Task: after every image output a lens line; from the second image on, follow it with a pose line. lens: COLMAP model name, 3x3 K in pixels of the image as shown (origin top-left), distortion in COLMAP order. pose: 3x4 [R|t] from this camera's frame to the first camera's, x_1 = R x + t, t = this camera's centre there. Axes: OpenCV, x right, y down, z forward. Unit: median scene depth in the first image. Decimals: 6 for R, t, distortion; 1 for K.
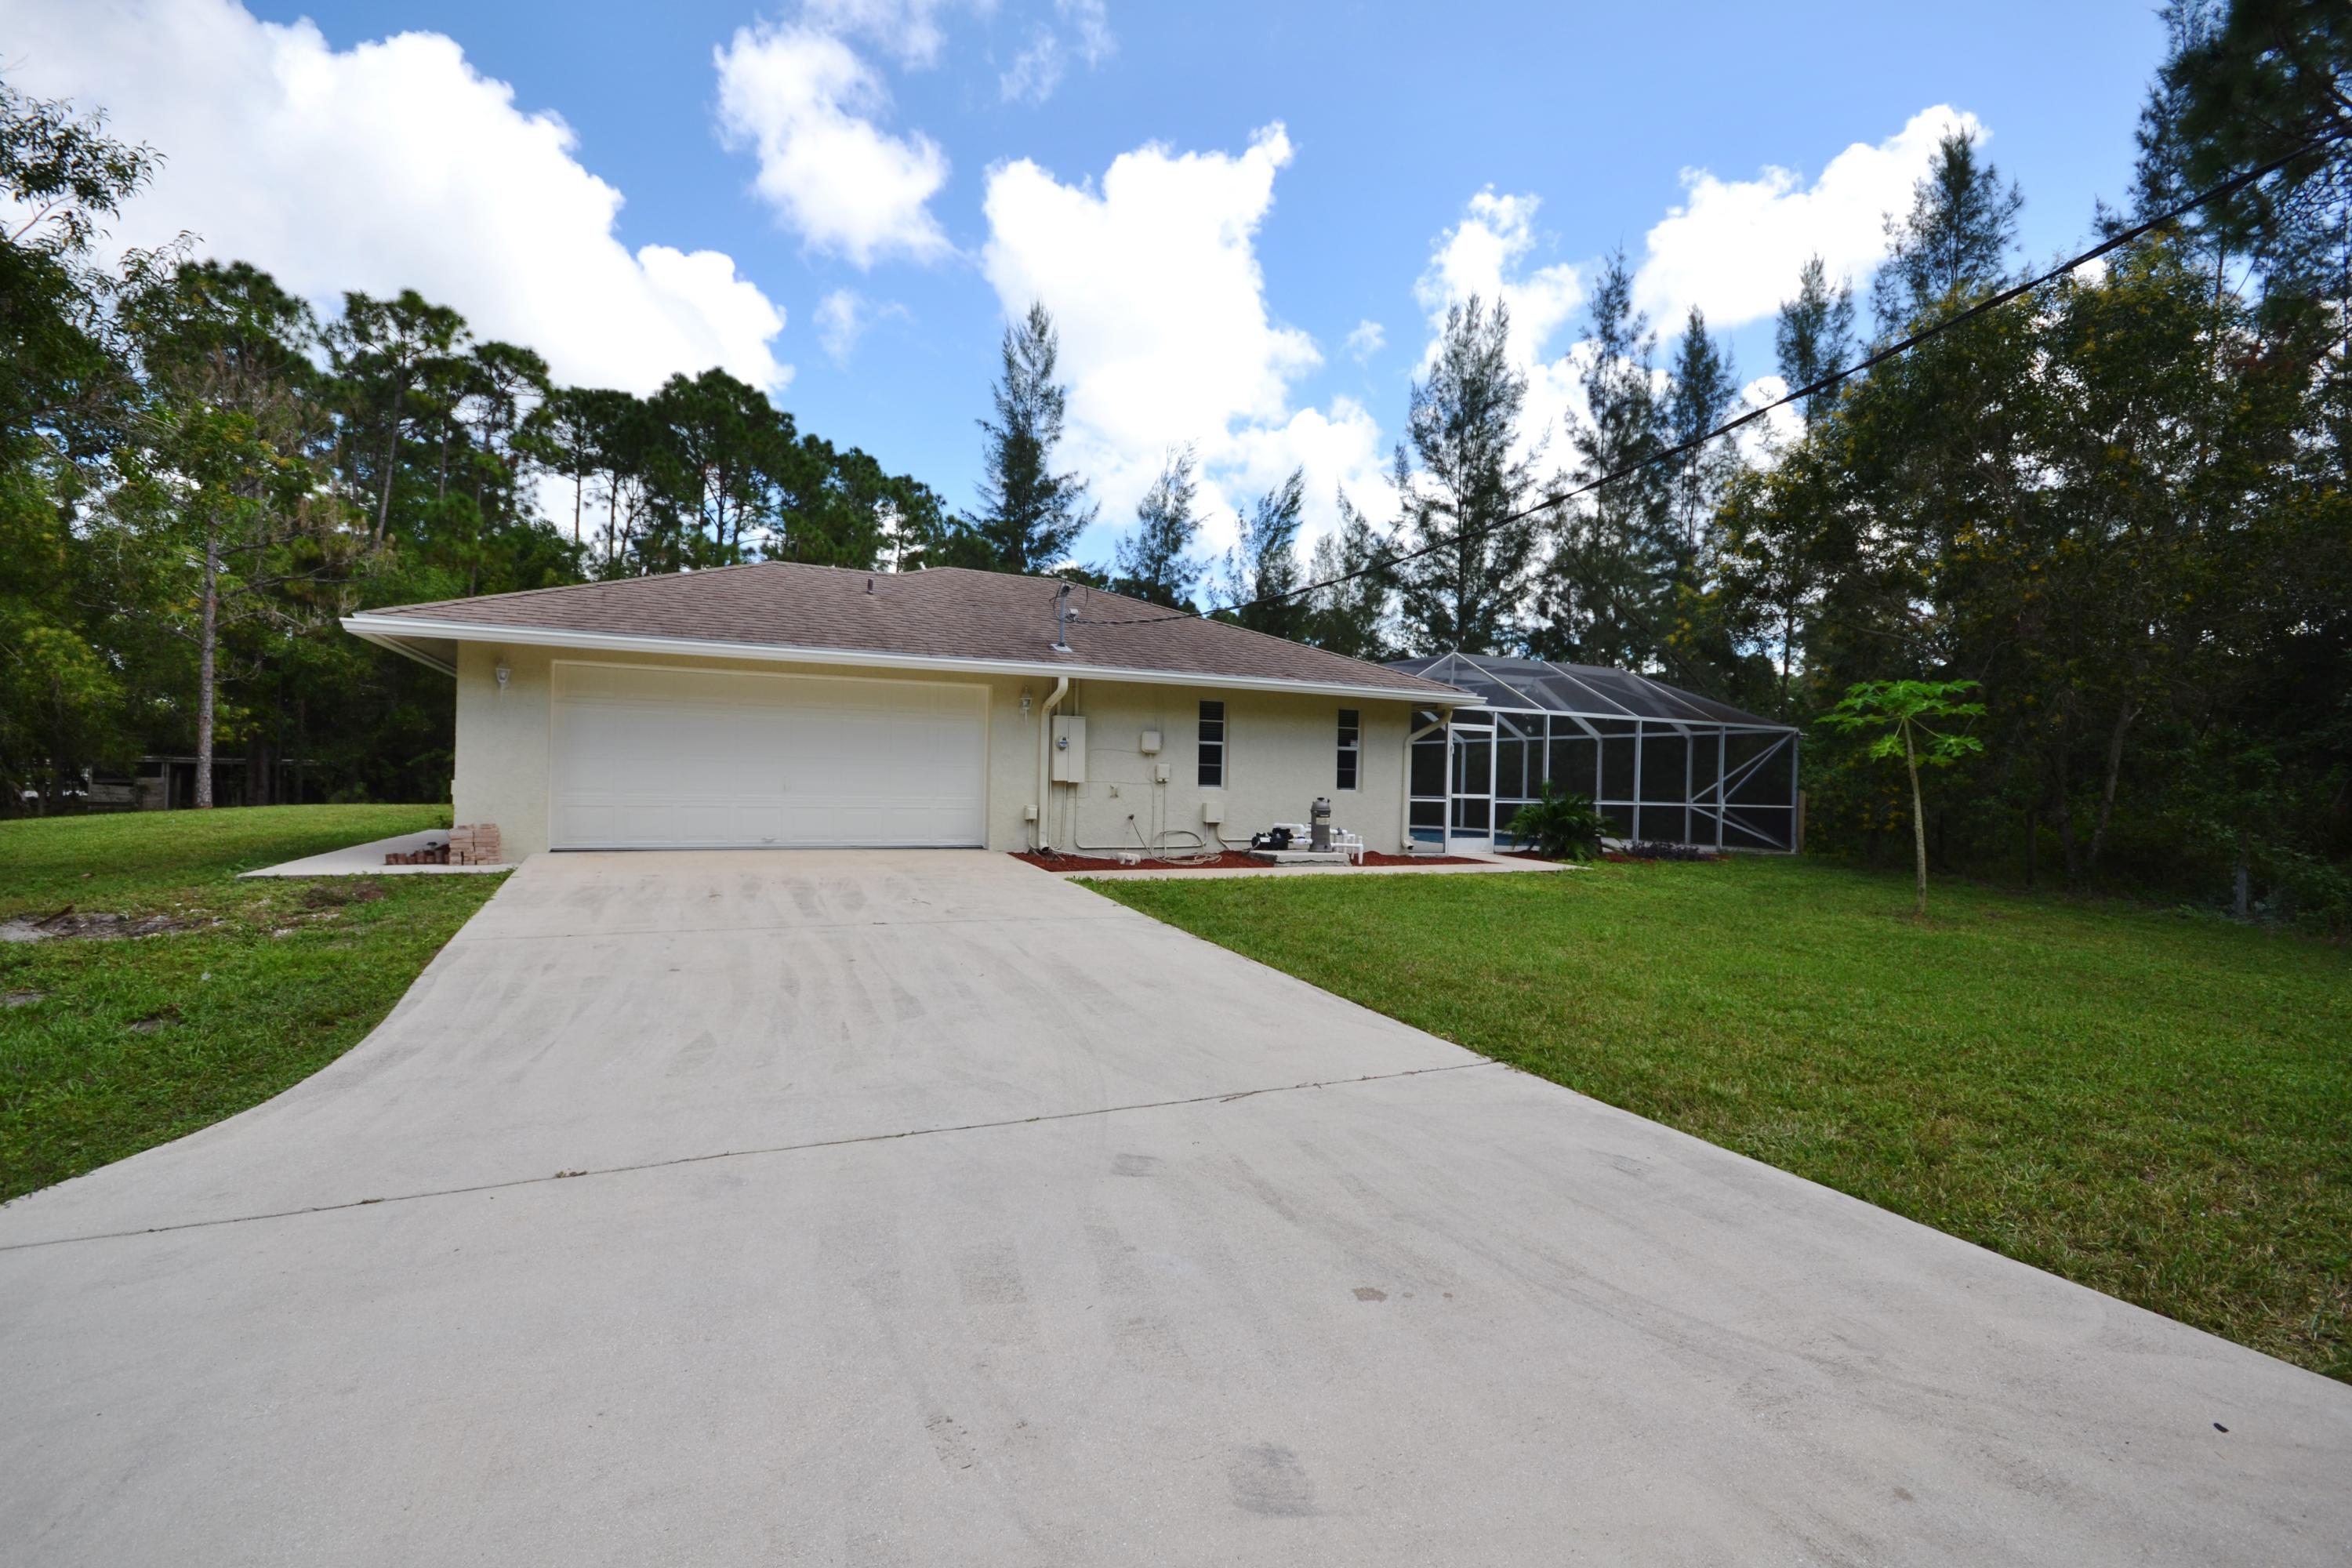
lens RADIAL K [[1168.5, 0, 1176.0], [0, 1168.5, 784.0], [0, 0, 1]] dist [0.037539, 0.000306]
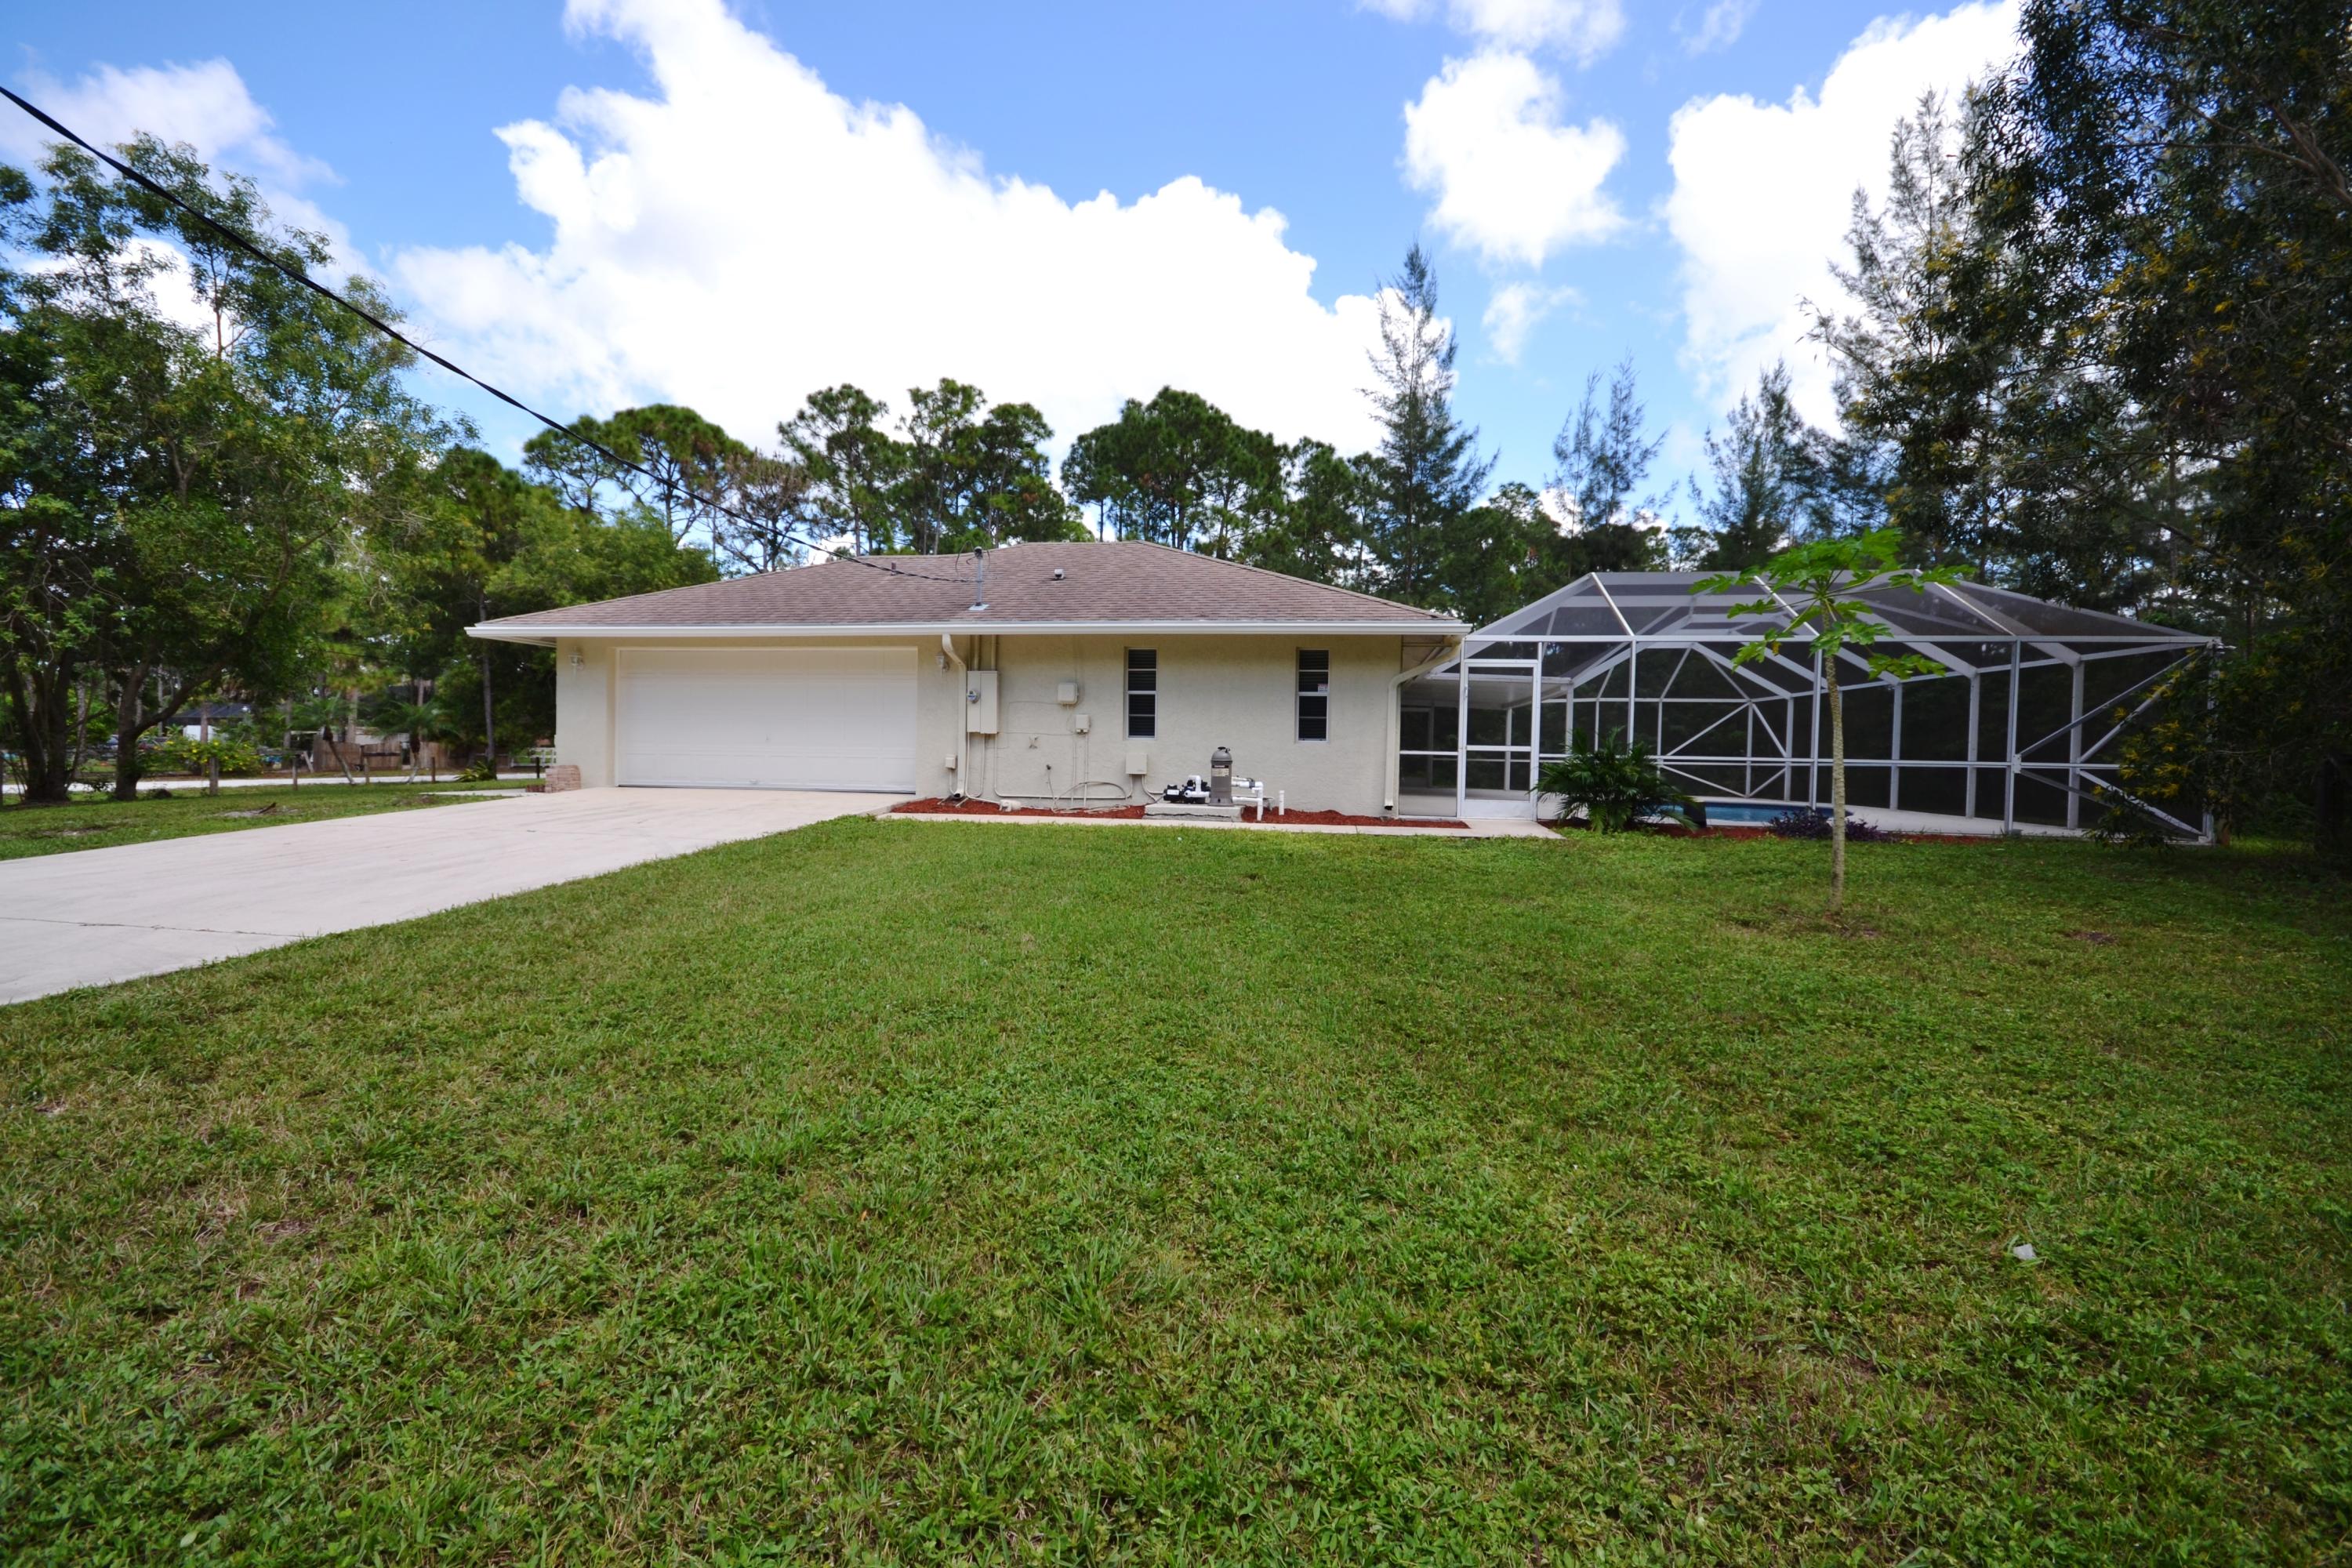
lens RADIAL K [[1043.7, 0, 1173.6], [0, 1043.7, 777.1], [0, 0, 1]] dist [0.009665, -0.012961]
pose [[0.826880, 0.016013, -0.562151, 0.495209], [0.004878, 0.999353, 0.035642, 0.004088], [0.562358, -0.032214, 0.826266, 0.272391]]
